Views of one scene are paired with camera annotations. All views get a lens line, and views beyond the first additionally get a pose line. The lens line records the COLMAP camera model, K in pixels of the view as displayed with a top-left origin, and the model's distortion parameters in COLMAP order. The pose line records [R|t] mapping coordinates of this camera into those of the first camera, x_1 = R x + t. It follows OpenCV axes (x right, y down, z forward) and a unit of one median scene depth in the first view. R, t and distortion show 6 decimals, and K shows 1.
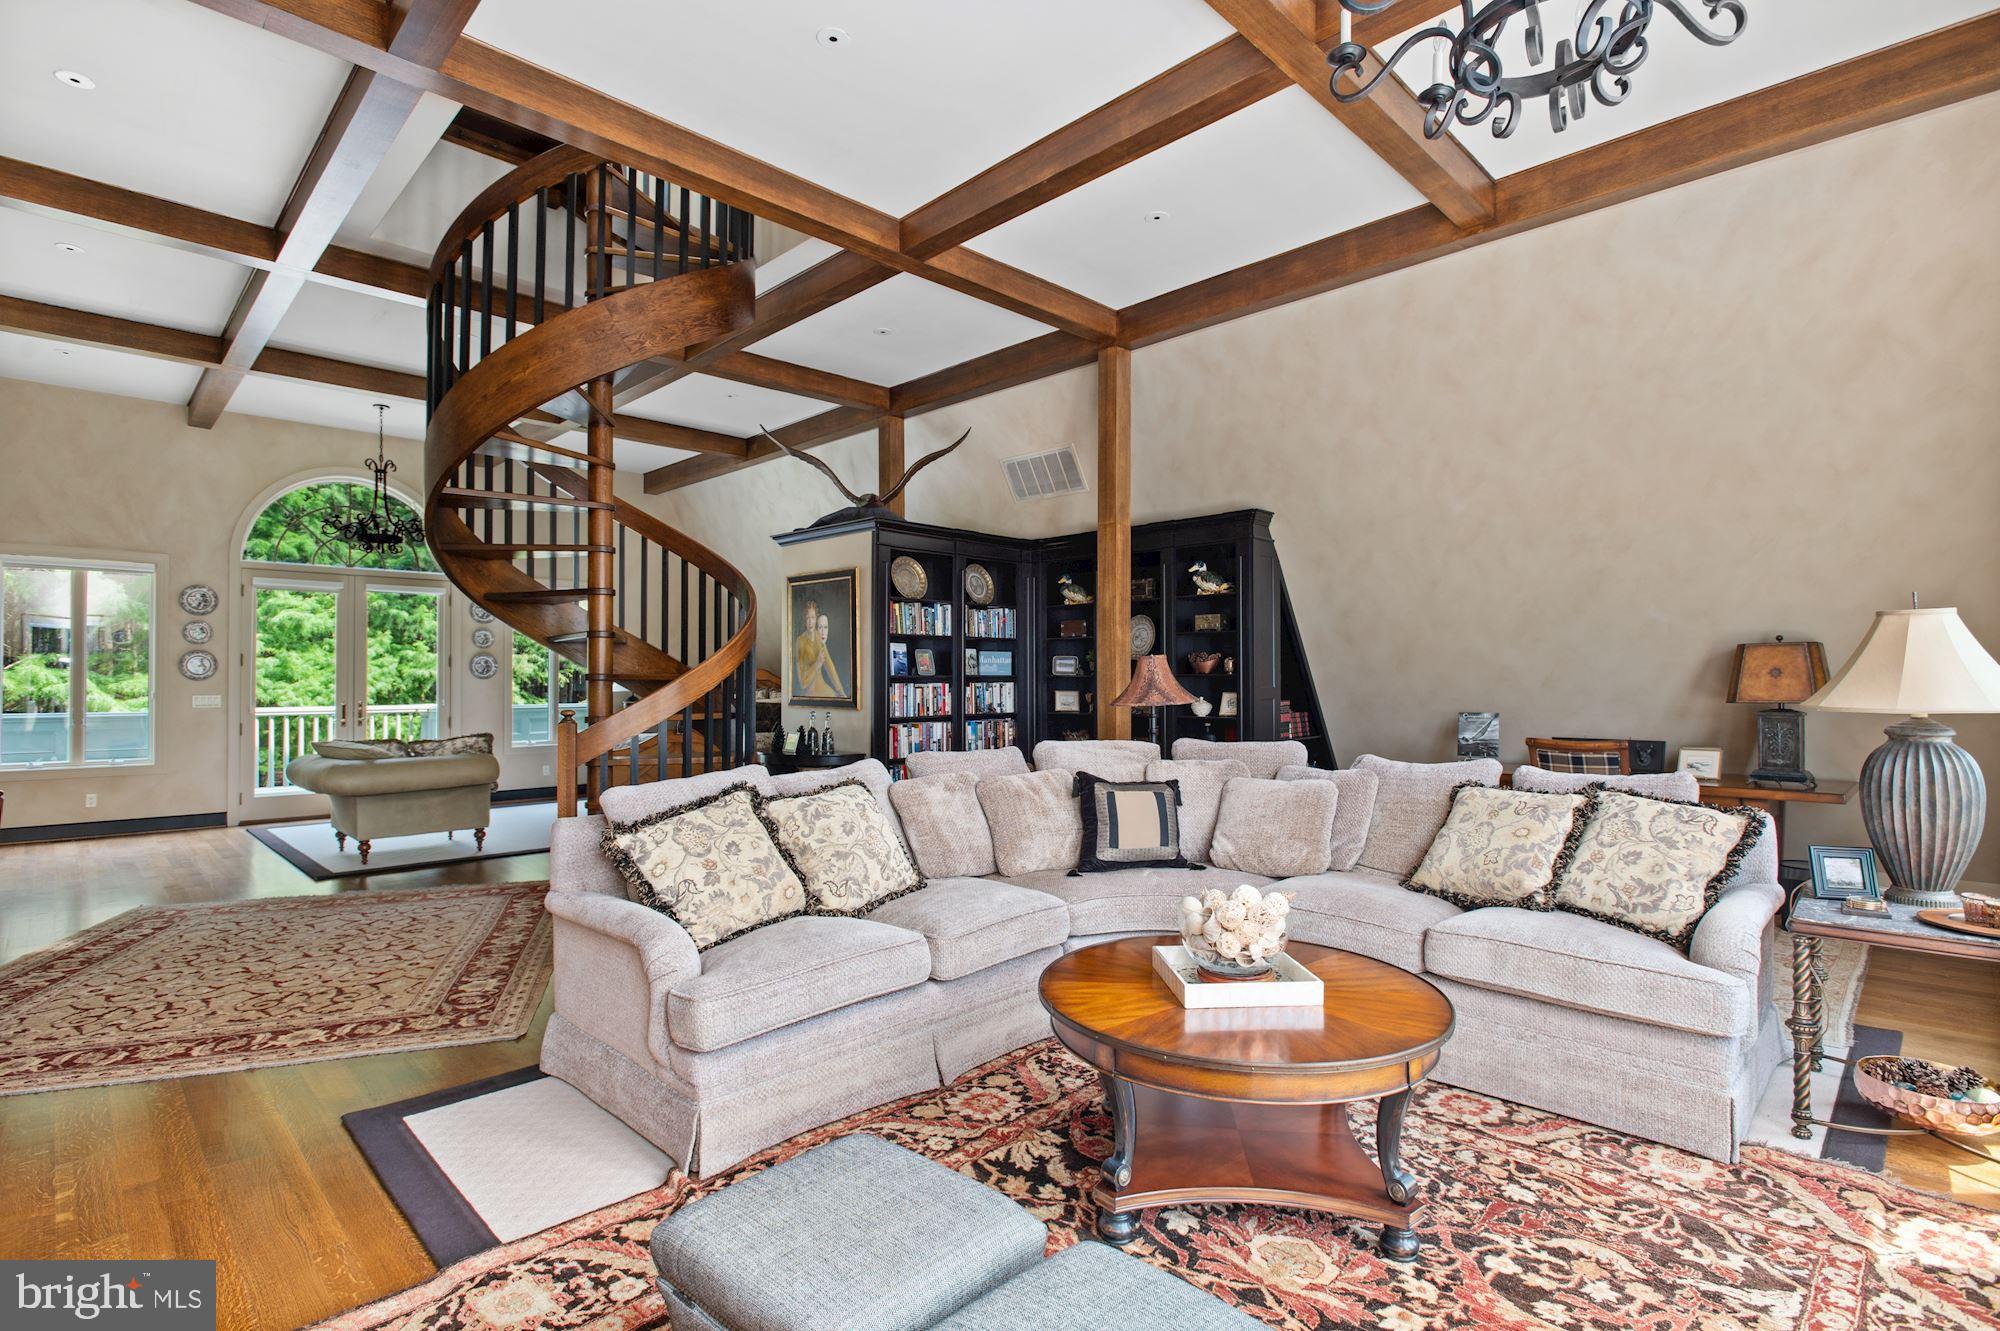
lens RADIAL K [[963.4, 0, 997.6], [0, 963.4, 671.4], [0, 0, 1]] dist [-0.011278, -0.000085]
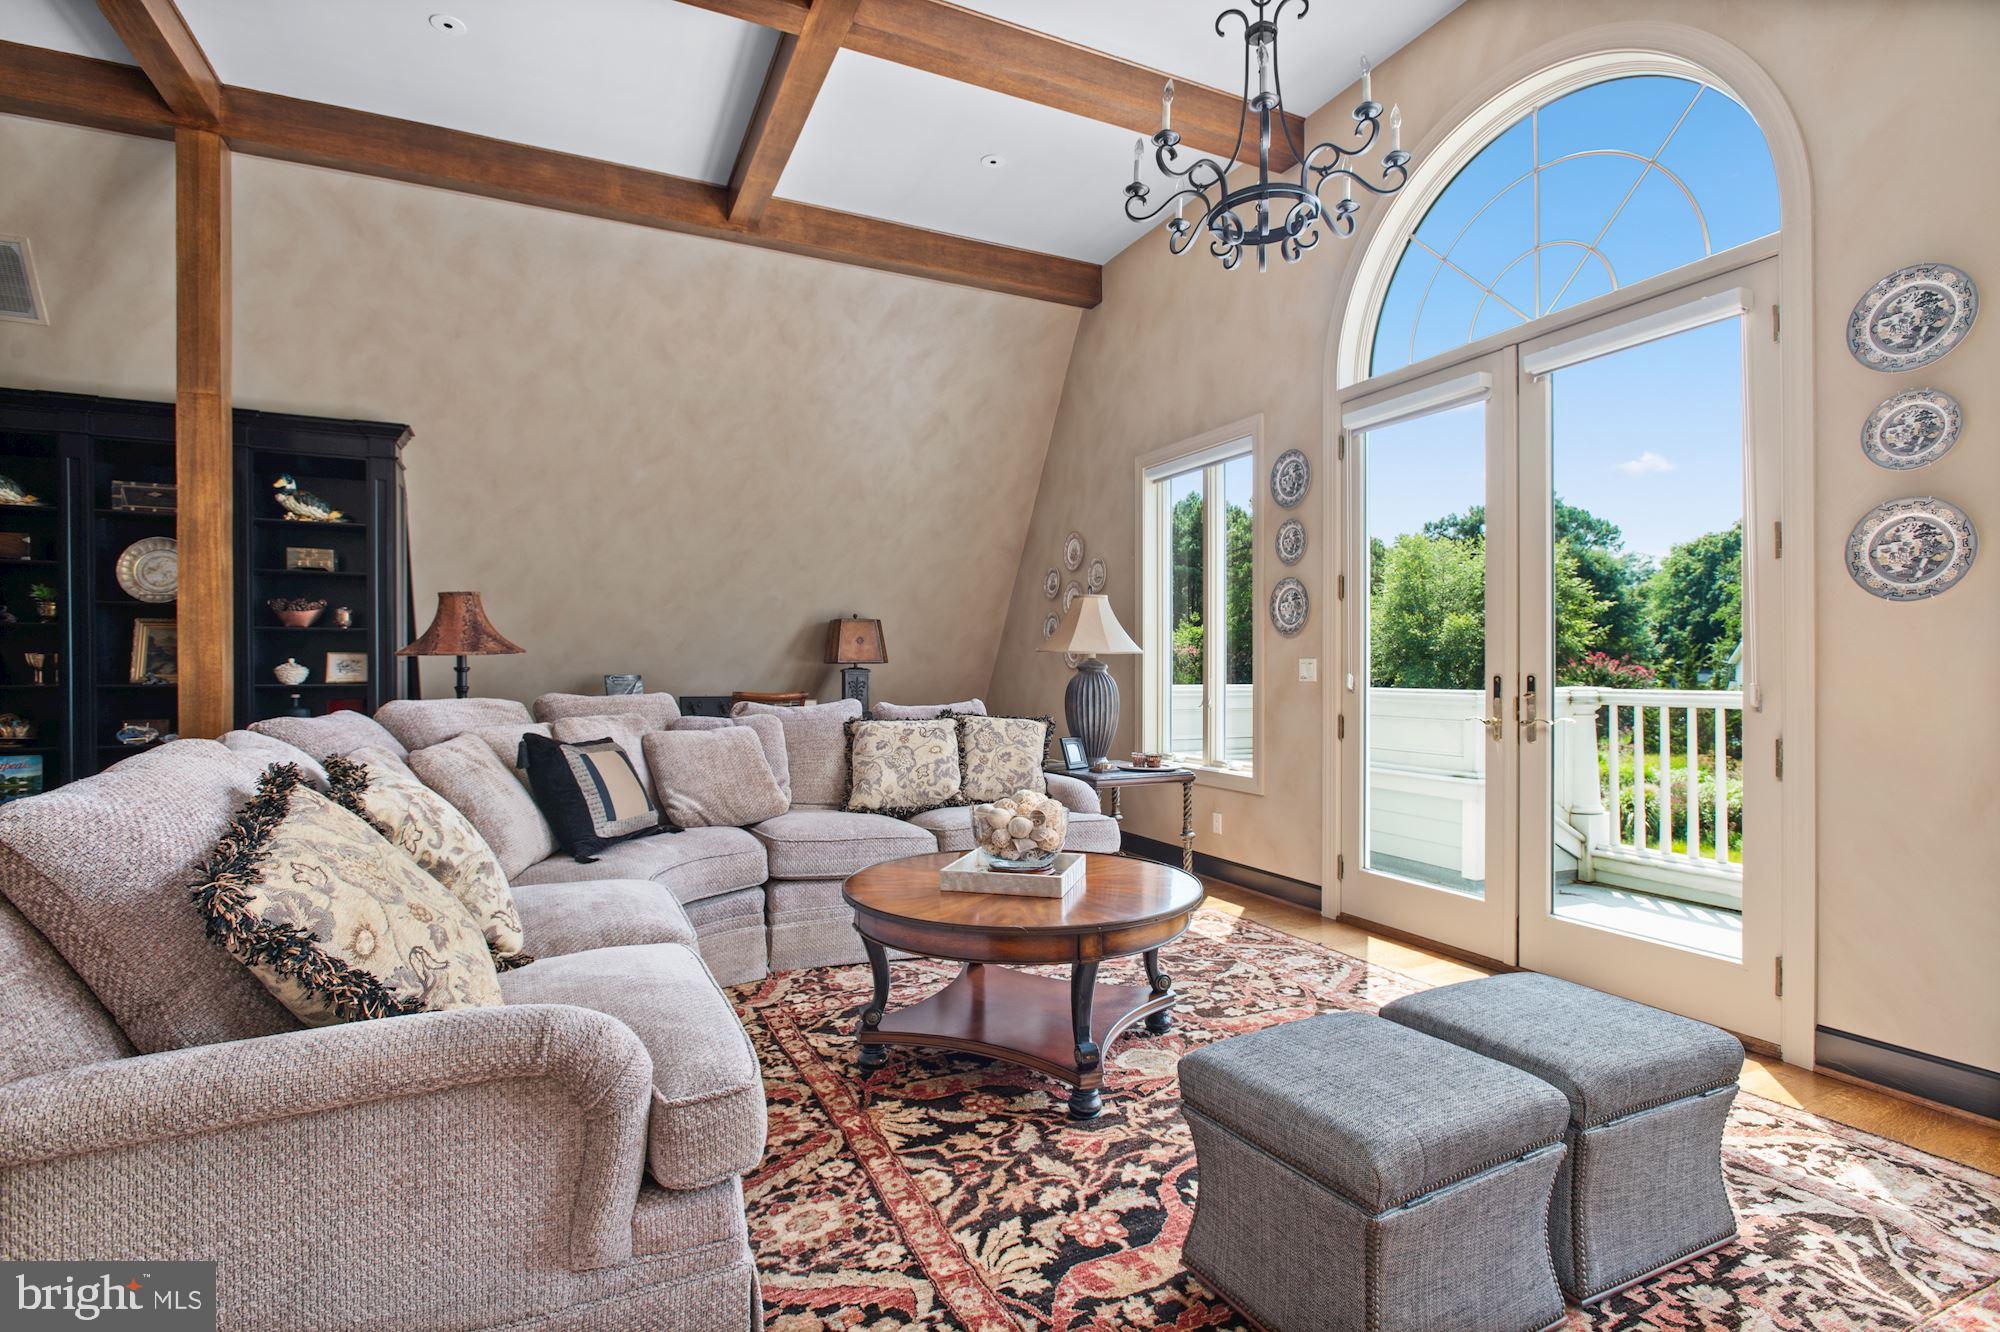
lens RADIAL K [[963.4, 0, 1003.4], [0, 963.4, 668.9], [0, 0, 1]] dist [-0.011278, -0.000085]
pose [[0.326625, 0.006891, 0.945129, -0.620344], [-0.010155, 0.999941, -0.003781, 0.064381], [-0.945100, -0.008362, 0.326675, 0.495458]]
